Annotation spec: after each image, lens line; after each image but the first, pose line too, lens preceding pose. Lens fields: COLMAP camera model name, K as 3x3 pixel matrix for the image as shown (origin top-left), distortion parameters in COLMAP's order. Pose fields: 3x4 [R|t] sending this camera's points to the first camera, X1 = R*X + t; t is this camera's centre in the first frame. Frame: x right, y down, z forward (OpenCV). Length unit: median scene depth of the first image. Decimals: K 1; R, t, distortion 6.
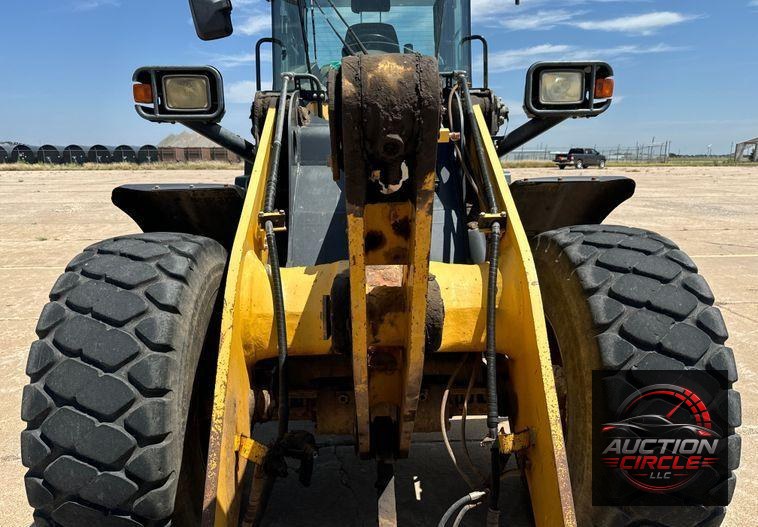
lens RADIAL K [[580.2, 0, 356.1], [0, 580.2, 263.1], [0, 0, 1]] dist [0.195132, -0.407073]
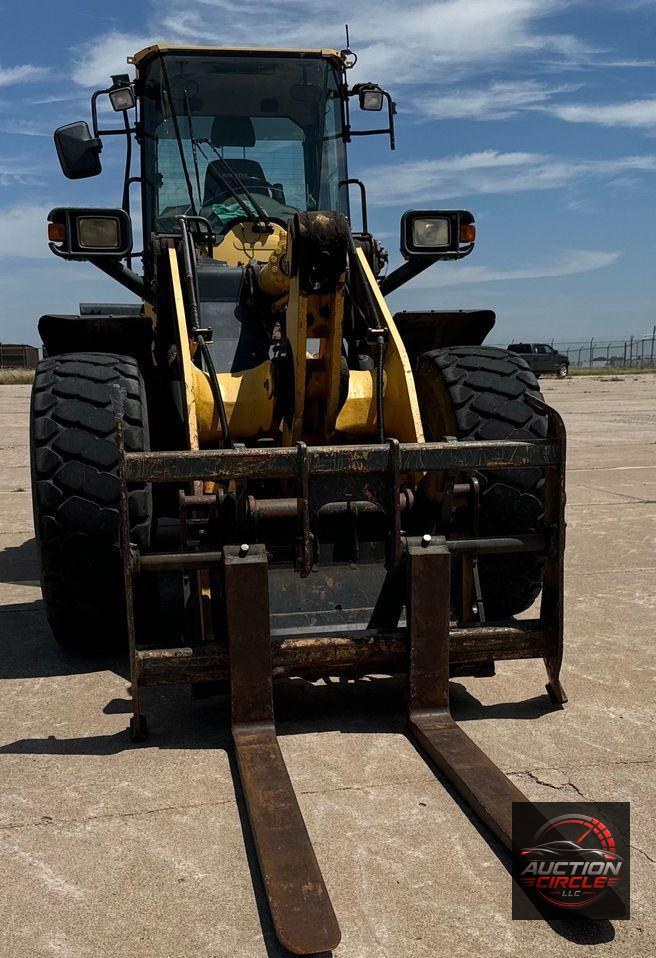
lens RADIAL K [[1080.4, 0, 328.0], [0, 1080.4, 479.0], [0, 0, 1]] dist [0.173349, -0.009283]
pose [[0.984185, -0.030631, 0.174478, -0.235810], [0.042822, 0.996865, -0.066539, 0.315531], [-0.171893, 0.072958, 0.982410, -1.019204]]
